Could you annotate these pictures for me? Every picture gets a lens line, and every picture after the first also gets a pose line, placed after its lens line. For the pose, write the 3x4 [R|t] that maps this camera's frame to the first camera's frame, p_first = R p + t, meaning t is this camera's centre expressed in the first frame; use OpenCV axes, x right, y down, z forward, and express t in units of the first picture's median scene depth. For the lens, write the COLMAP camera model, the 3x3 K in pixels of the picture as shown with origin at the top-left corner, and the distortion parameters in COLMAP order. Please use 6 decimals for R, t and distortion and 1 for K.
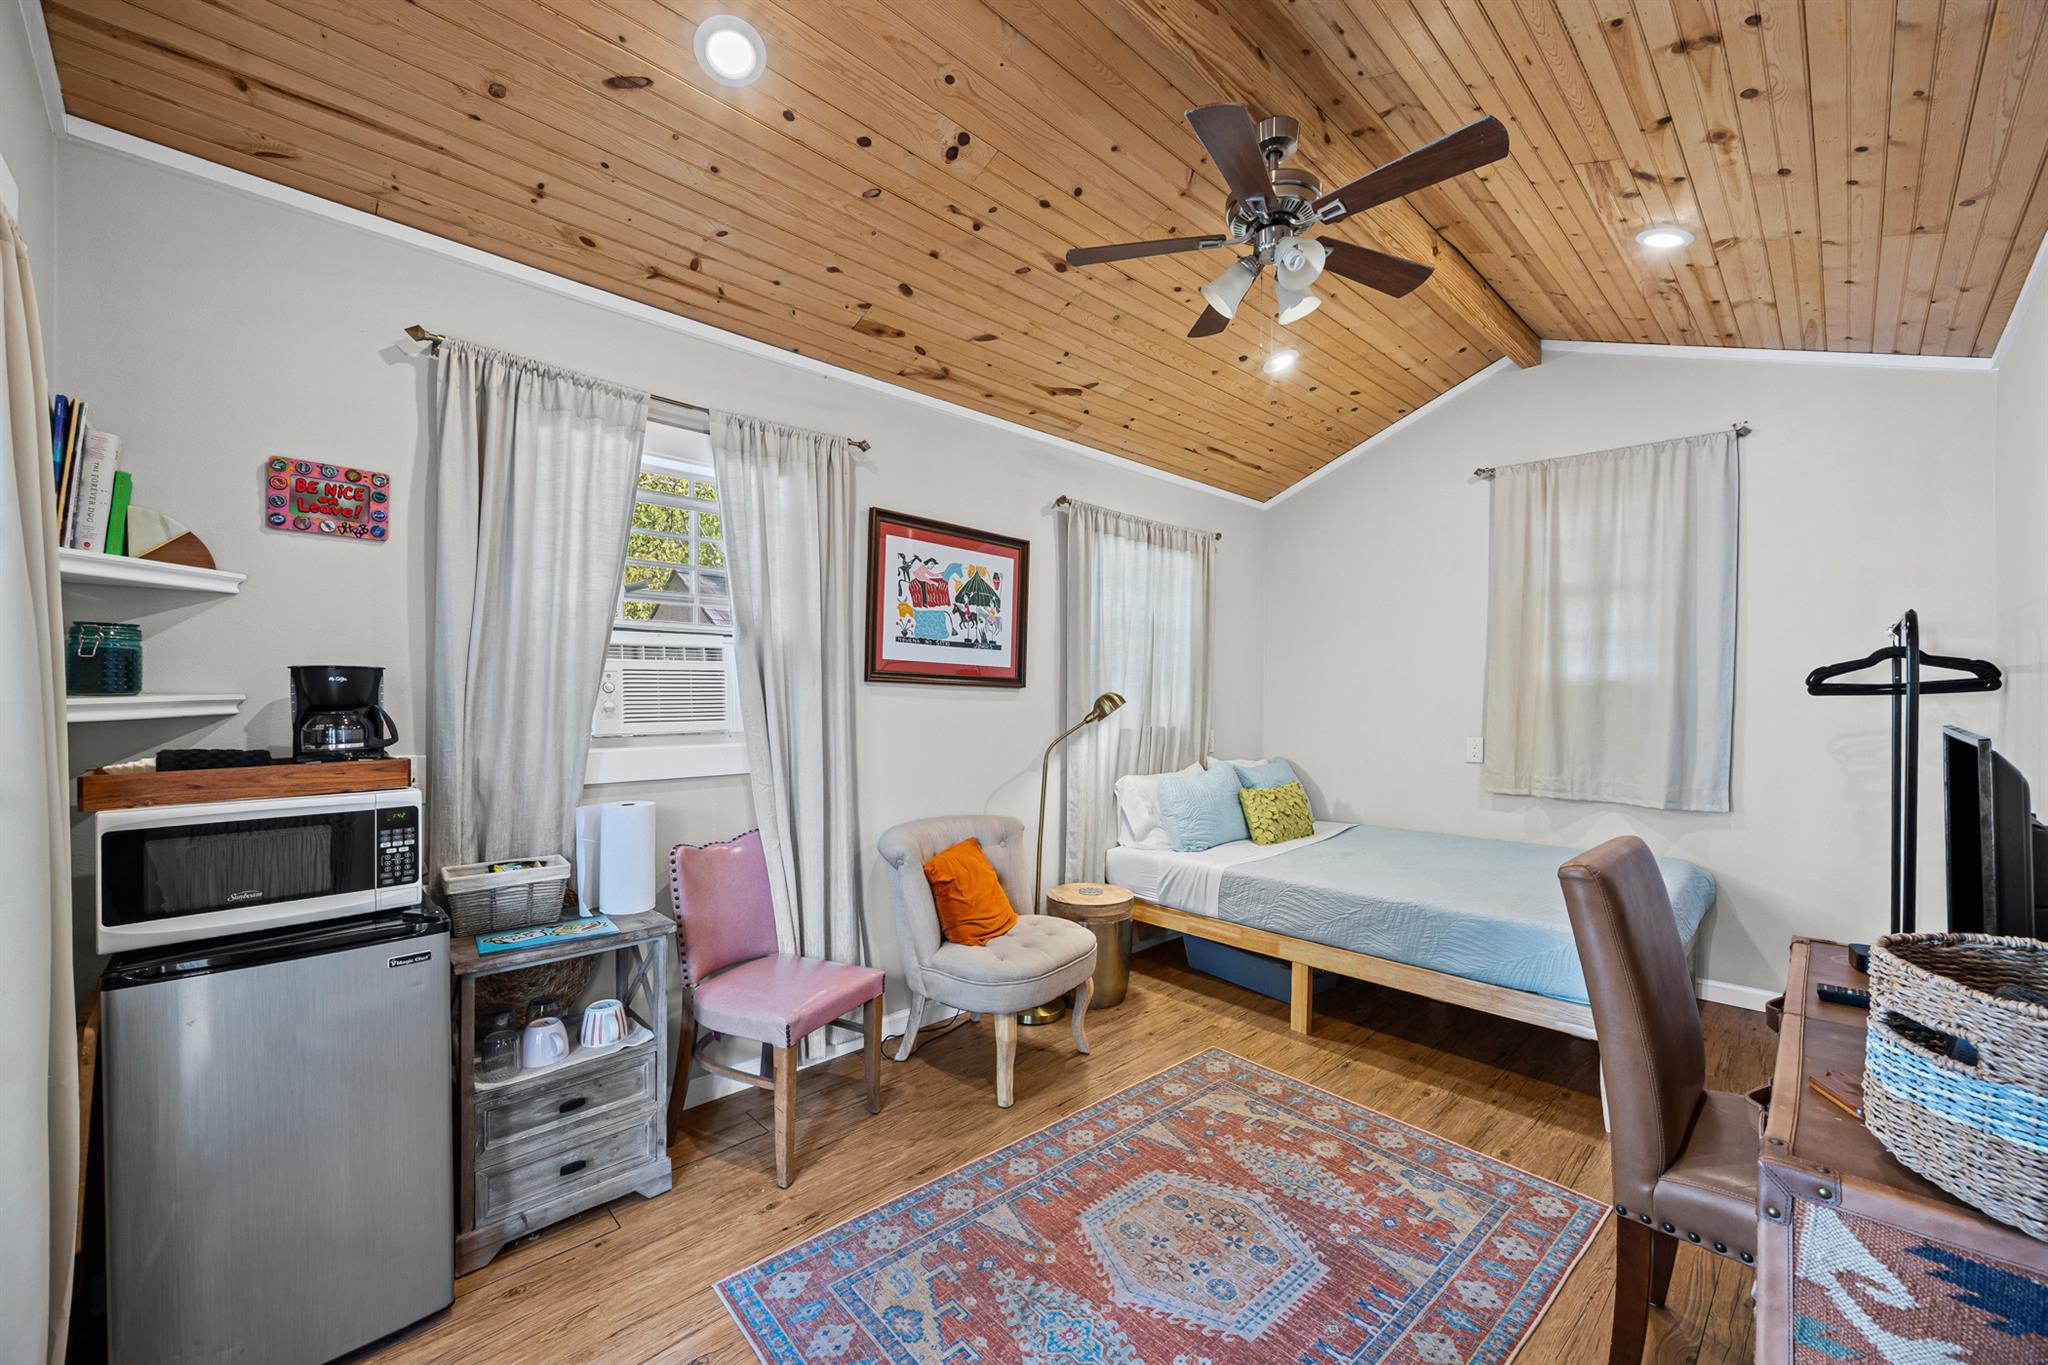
lens RADIAL K [[805.2, 0, 1024.0], [0, 805.2, 682.5], [0, 0, 1]] dist [0.000475, 0.000144]
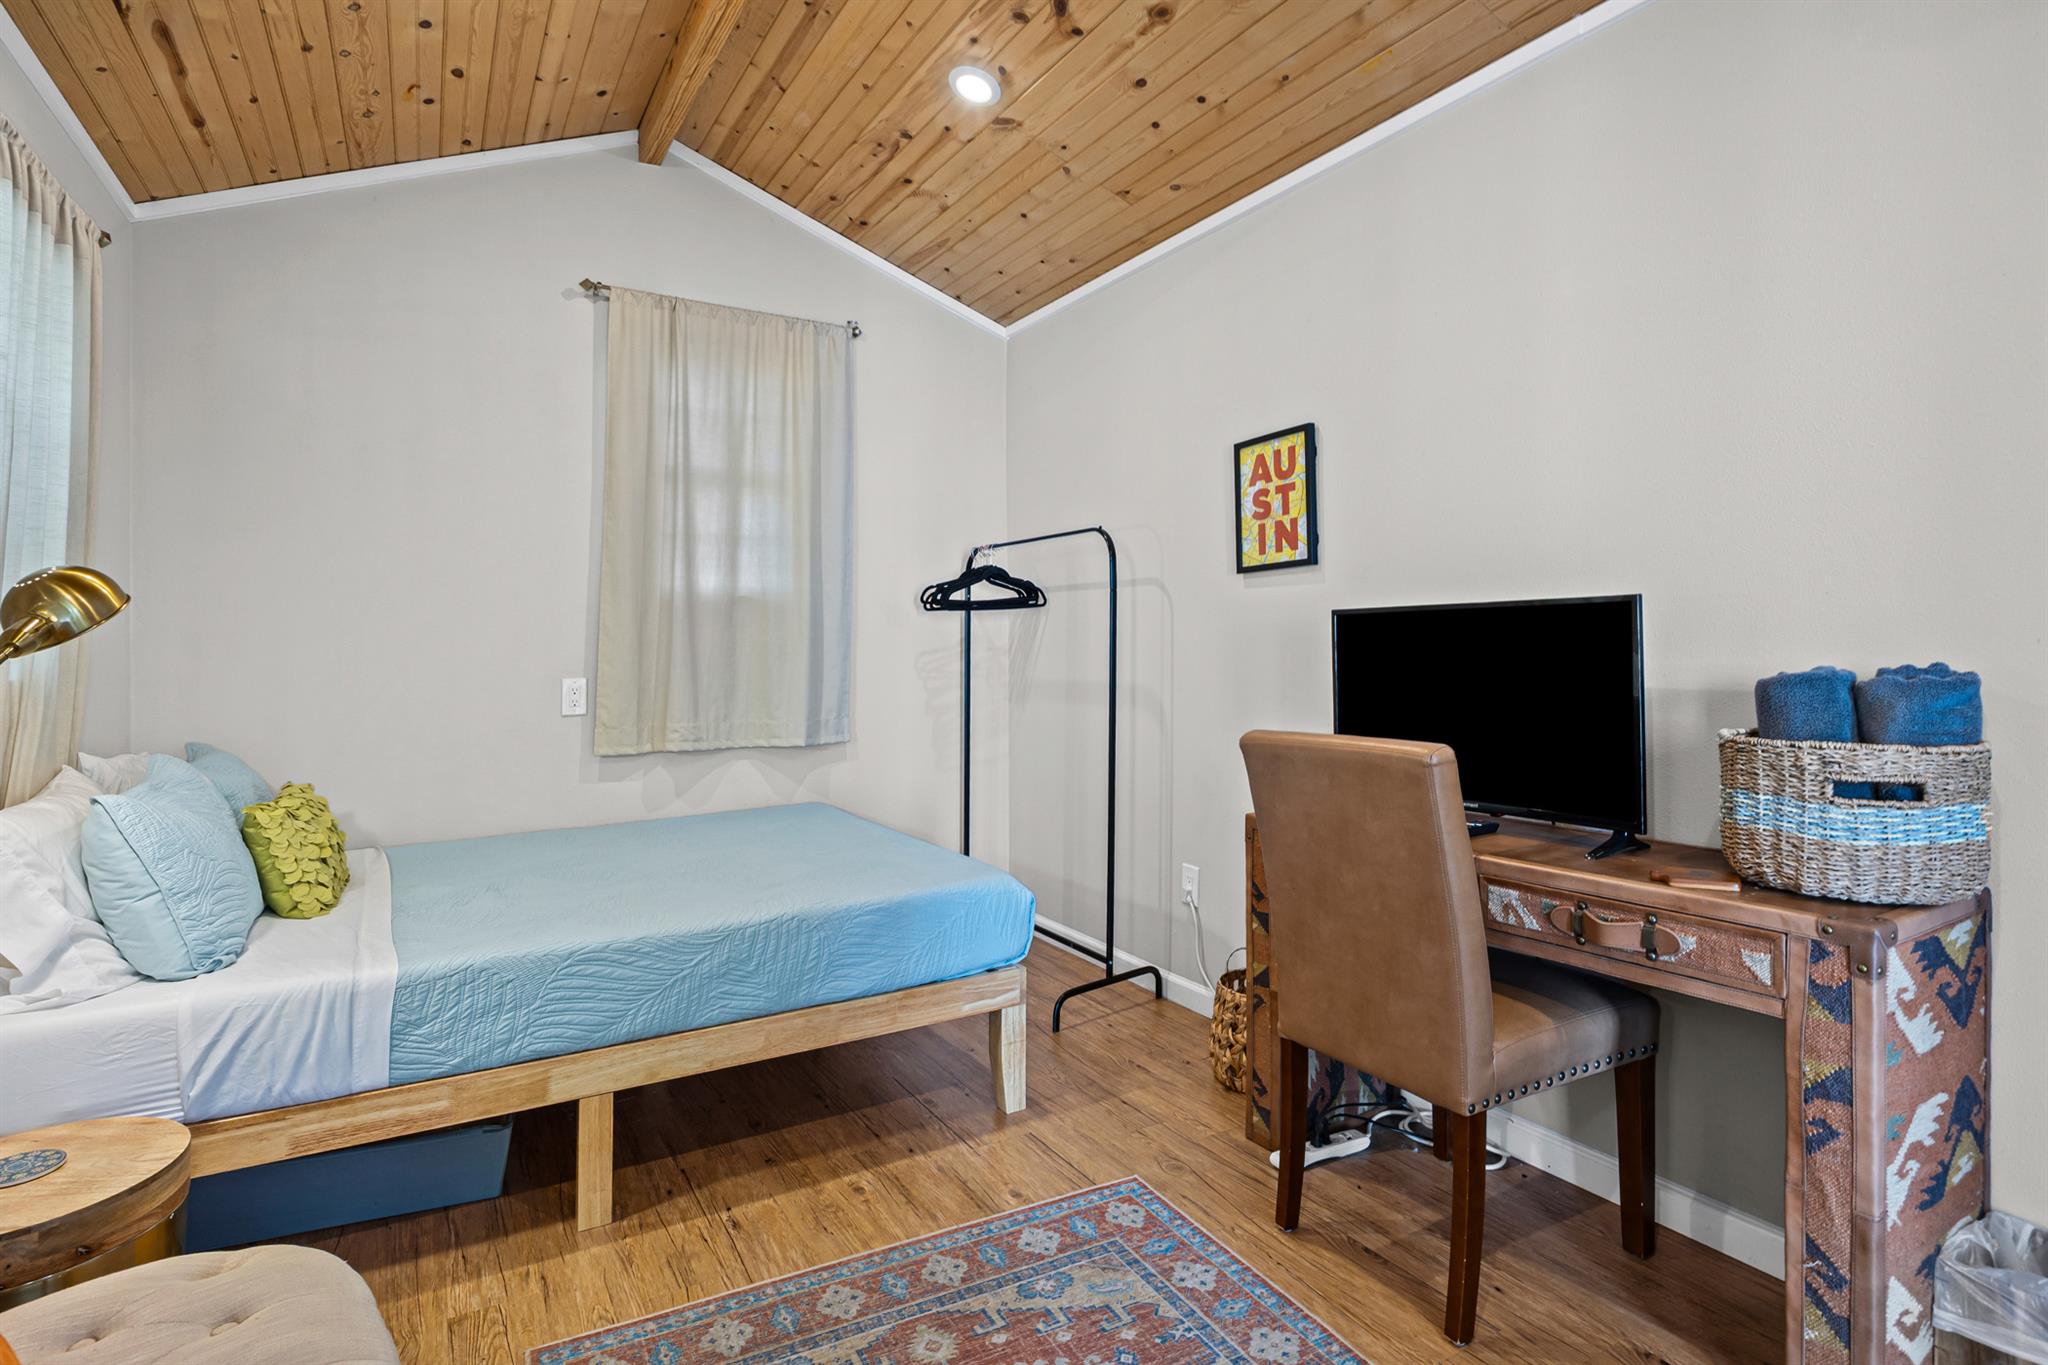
lens RADIAL K [[1052.1, 0, 1028.8], [0, 1052.1, 633.3], [0, 0, 1]] dist [-0.001603, -0.000178]
pose [[0.242033, 0.005786, 0.970251, -0.230629], [0.005255, 0.999960, -0.007274, 0.046154], [-0.970254, 0.006859, 0.241993, 0.491883]]
